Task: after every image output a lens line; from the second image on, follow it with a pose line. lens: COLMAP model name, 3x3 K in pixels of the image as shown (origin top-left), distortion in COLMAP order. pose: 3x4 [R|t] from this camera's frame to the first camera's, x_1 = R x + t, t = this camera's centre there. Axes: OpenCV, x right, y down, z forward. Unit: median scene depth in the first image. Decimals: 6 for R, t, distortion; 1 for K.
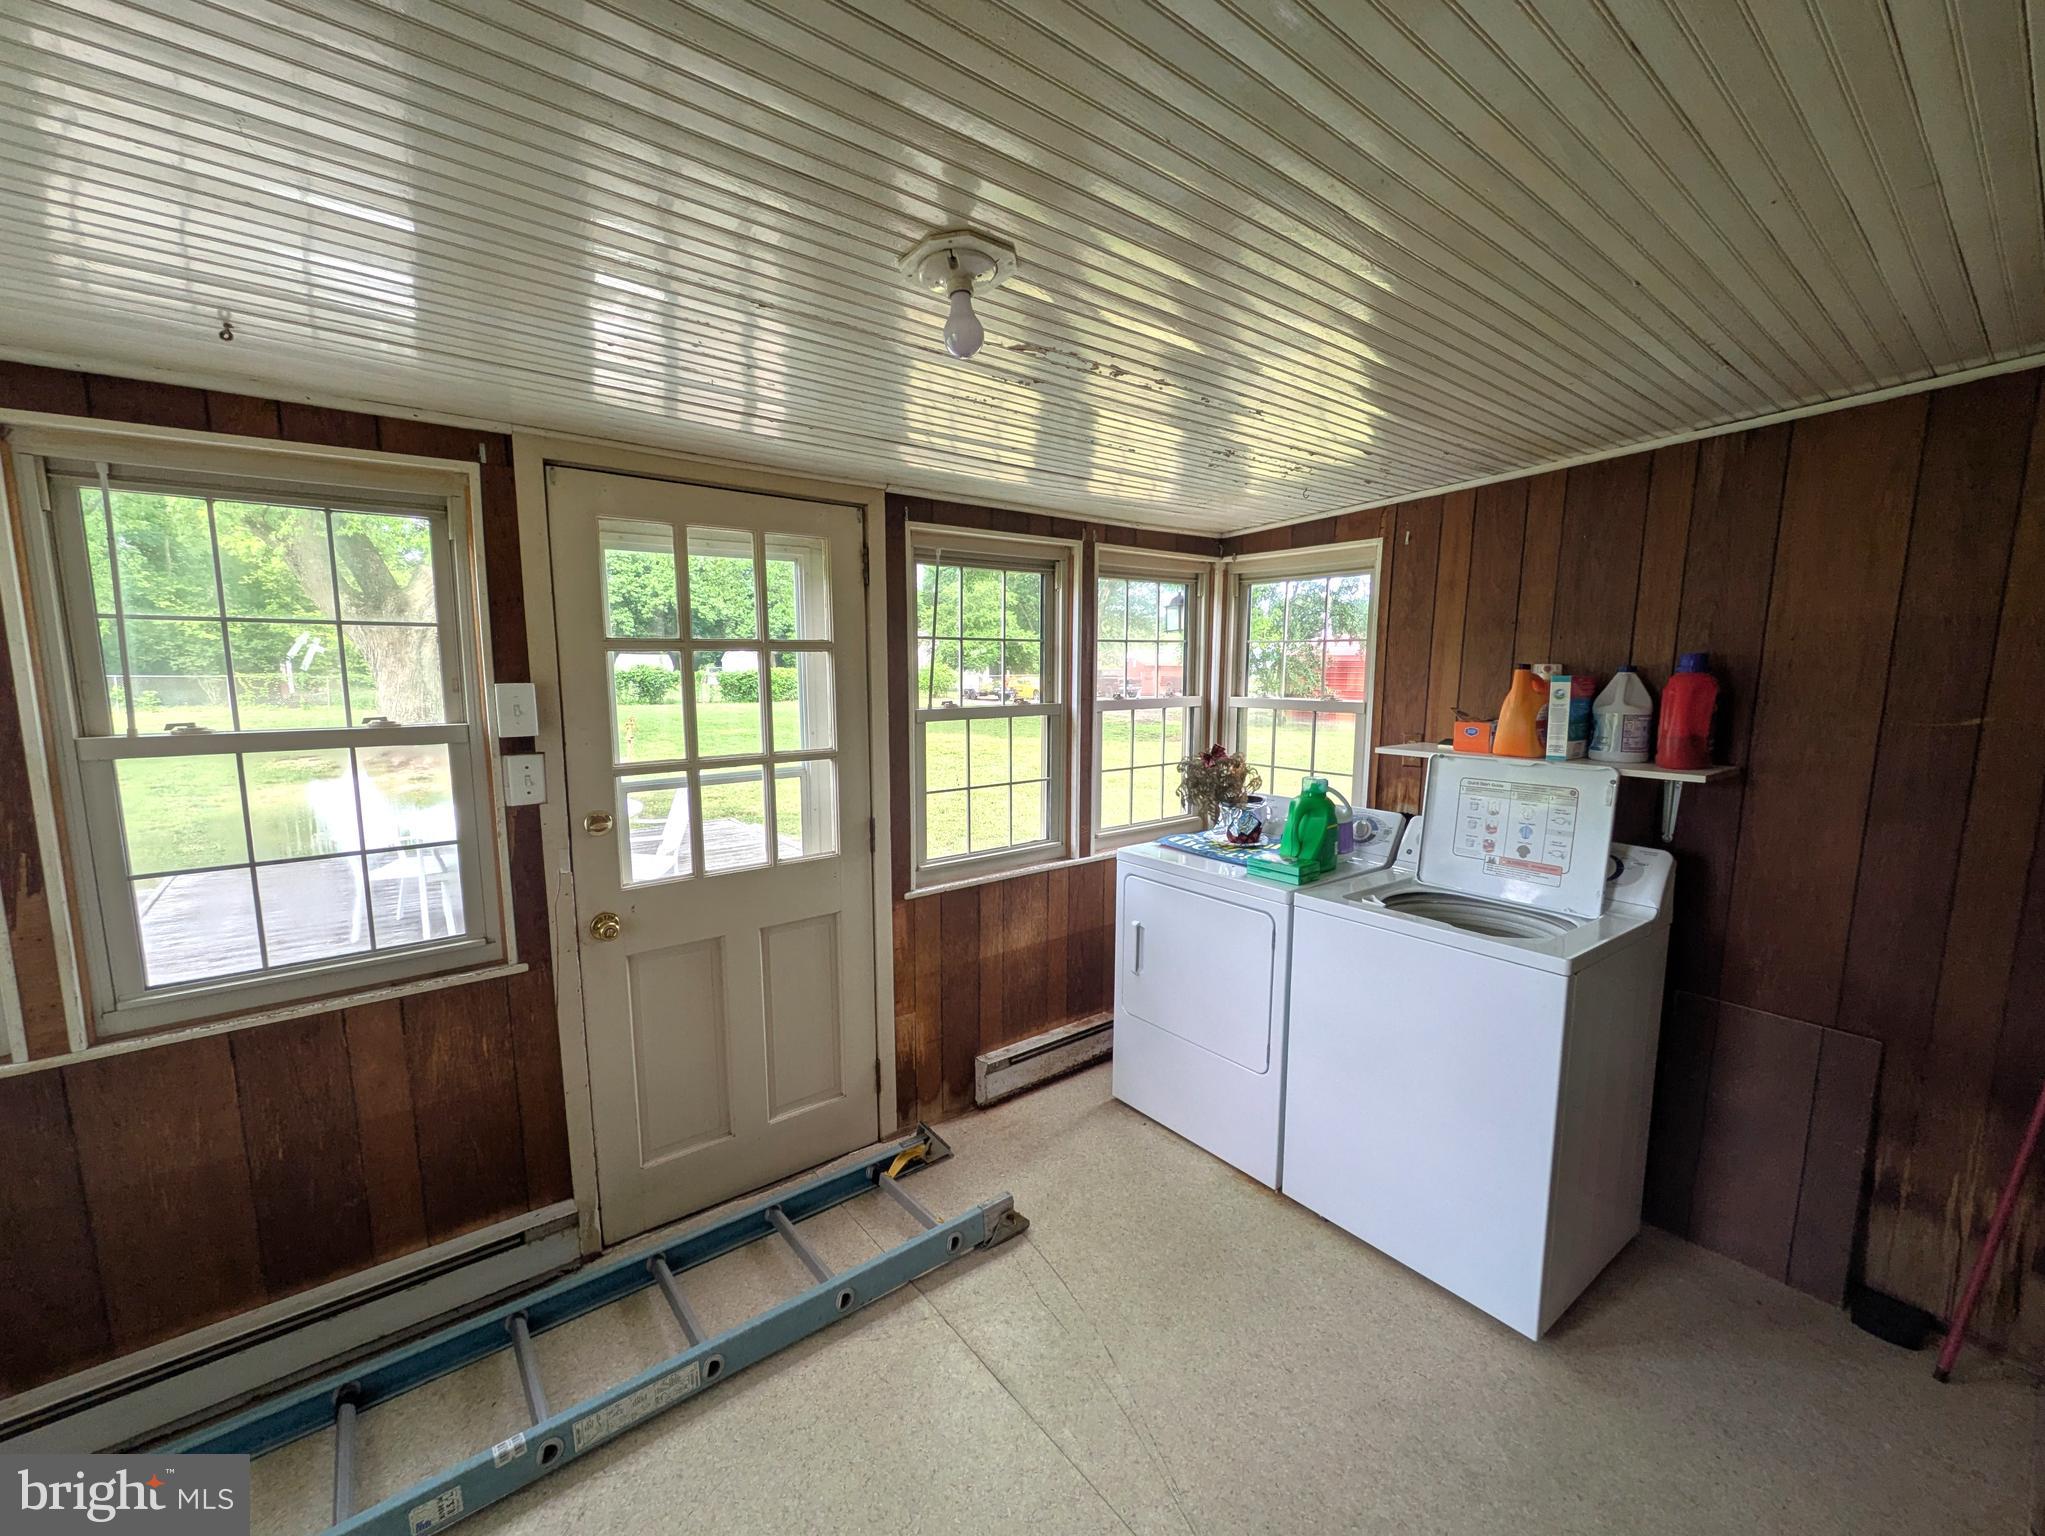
lens RADIAL K [[825.3, 0, 1032.3], [0, 825.3, 773.7], [0, 0, 1]] dist [-0.002543, -0.000016]
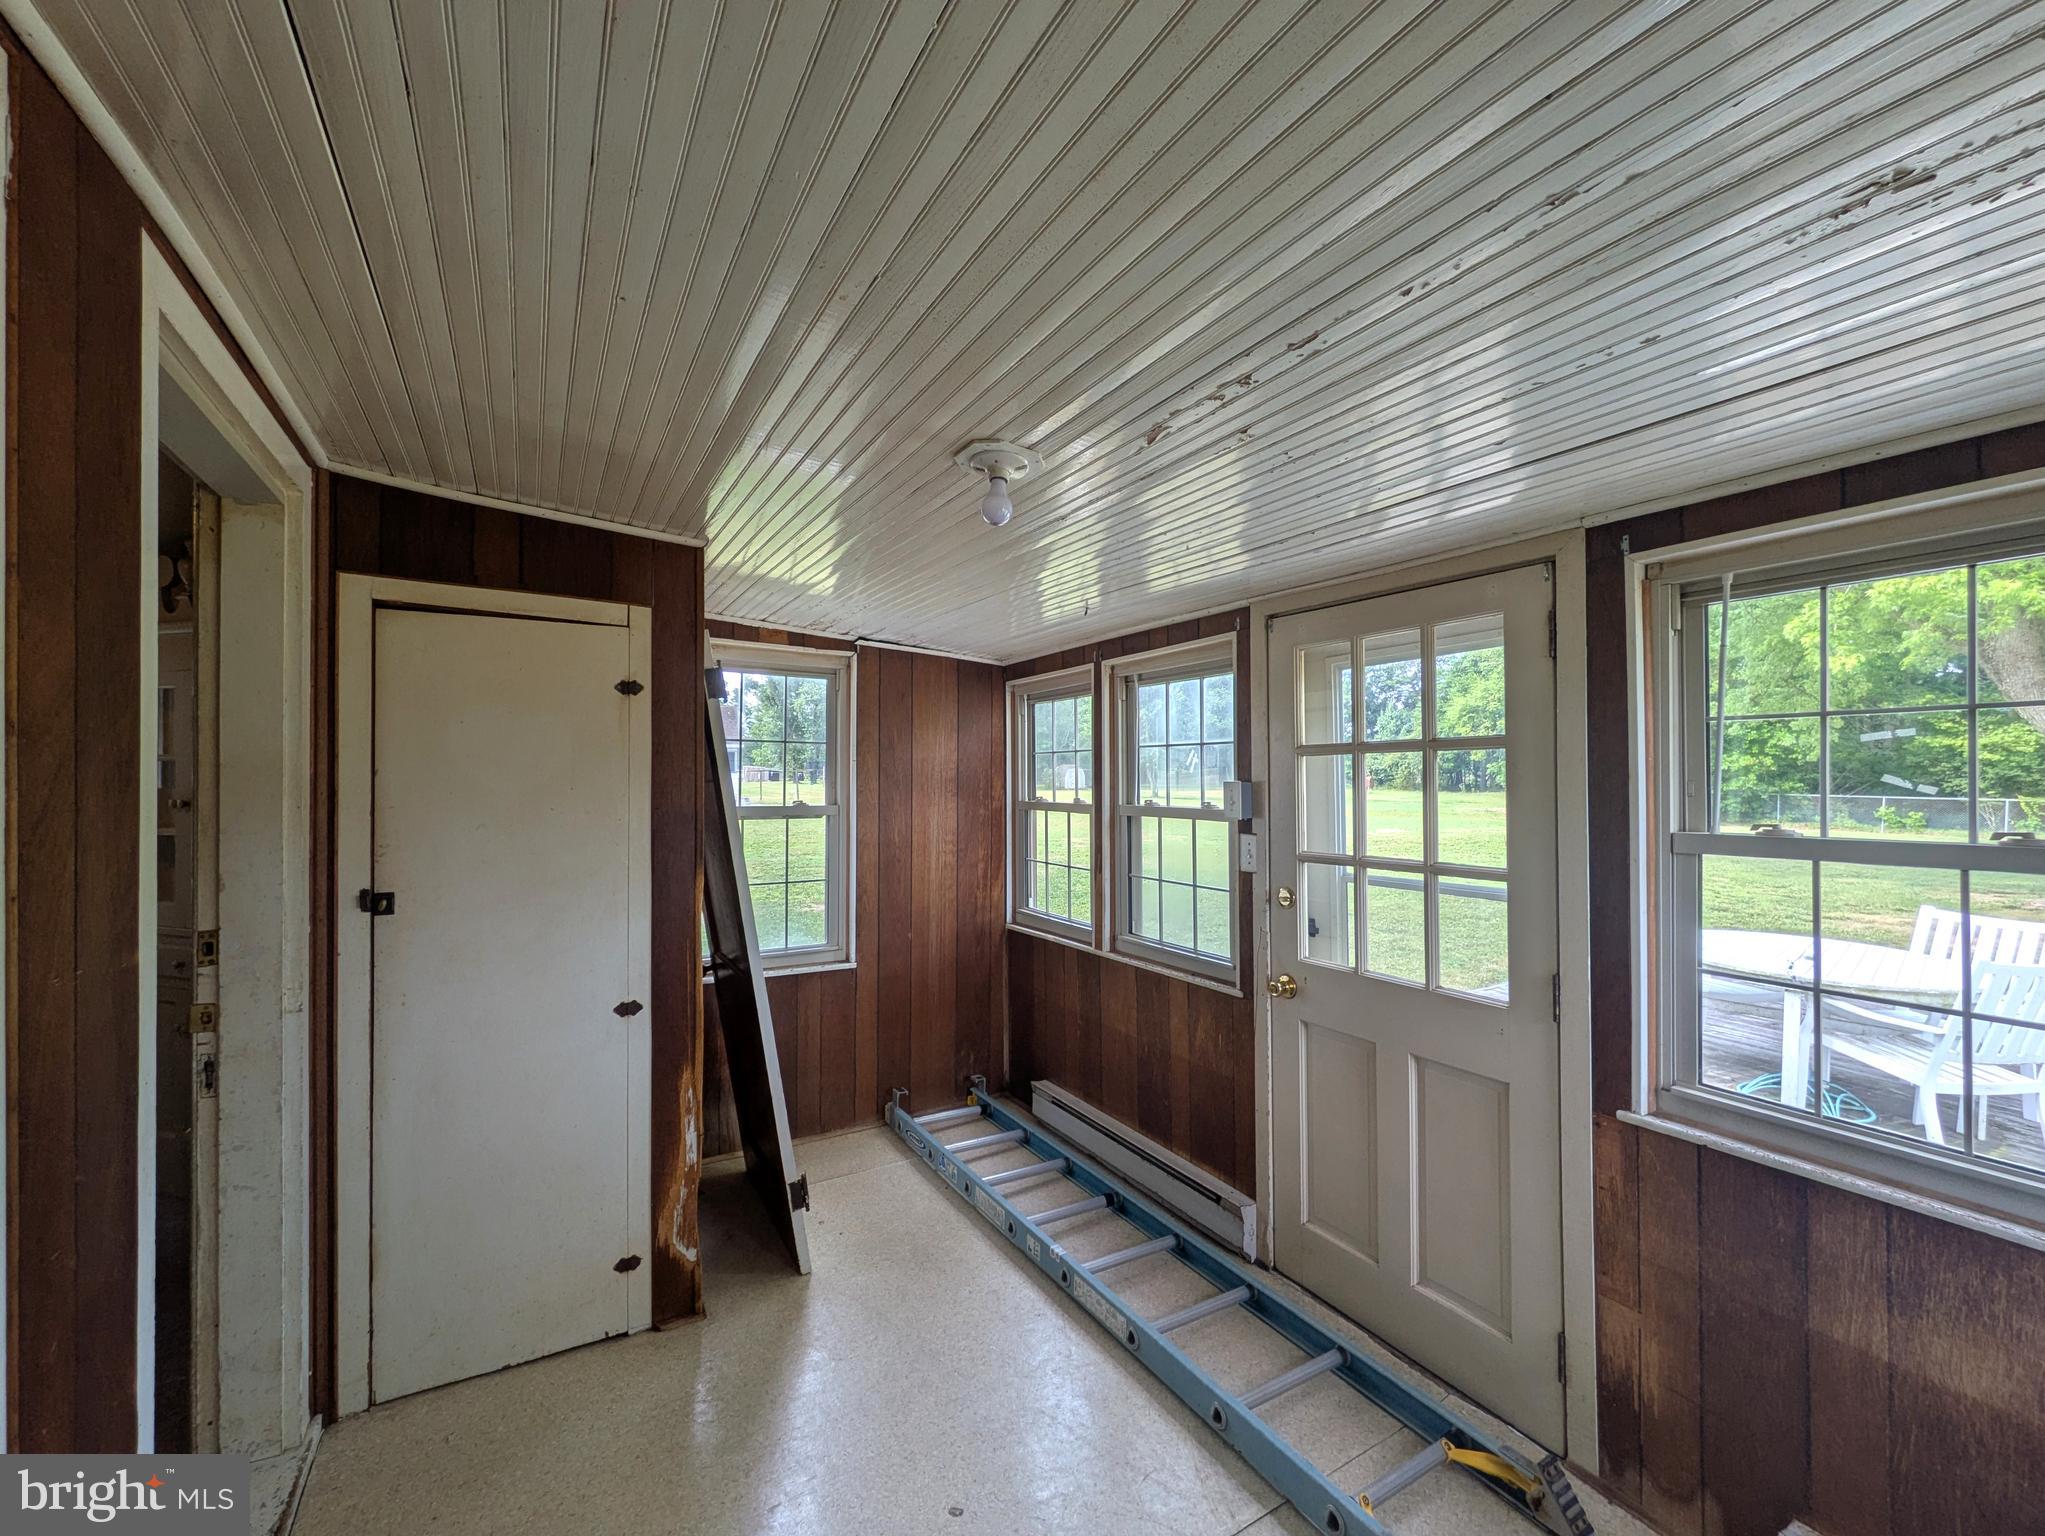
lens RADIAL K [[825.3, 0, 1032.3], [0, 825.3, 773.7], [0, 0, 1]] dist [-0.002543, -0.000016]
pose [[-0.126727, -0.007777, -0.991907, 0.639633], [-0.133012, 0.991071, 0.009223, -0.072808], [0.982979, 0.133105, -0.126630, 0.680426]]
